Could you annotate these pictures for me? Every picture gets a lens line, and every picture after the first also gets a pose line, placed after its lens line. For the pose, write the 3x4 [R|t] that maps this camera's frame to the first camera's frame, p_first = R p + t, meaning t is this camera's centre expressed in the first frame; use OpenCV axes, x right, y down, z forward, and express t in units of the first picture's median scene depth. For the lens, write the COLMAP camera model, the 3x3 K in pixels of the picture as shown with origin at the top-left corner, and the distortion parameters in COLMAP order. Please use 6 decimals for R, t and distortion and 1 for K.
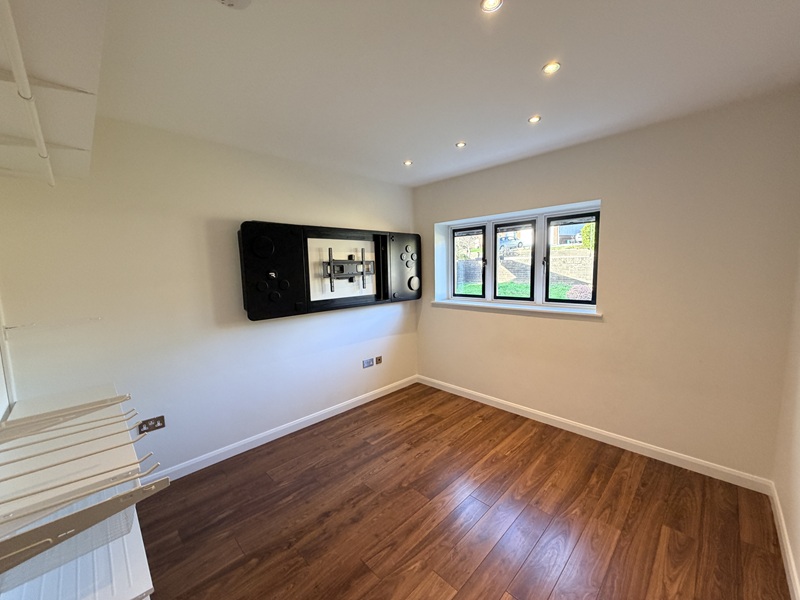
lens RADIAL K [[308.6, 0, 364.1], [0, 308.6, 299.3], [0, 0, 1]] dist [-0.000165, 0.000070]
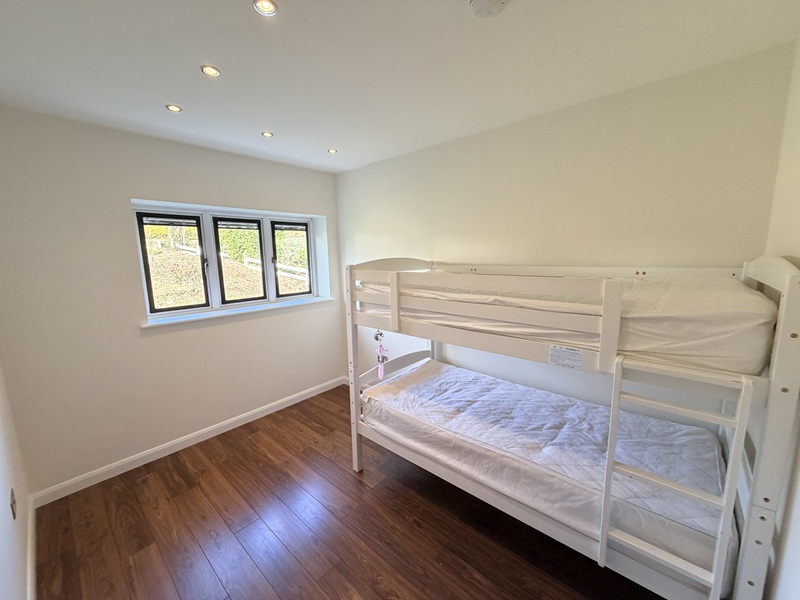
lens RADIAL K [[319.4, 0, 398.6], [0, 319.4, 301.5], [0, 0, 1]] dist [0.000661, 0.000392]
pose [[-0.094864, -0.106631, 0.989763, -0.567618], [0.138450, 0.983171, 0.119191, -0.055105], [-0.985816, 0.148339, -0.078505, 0.659079]]
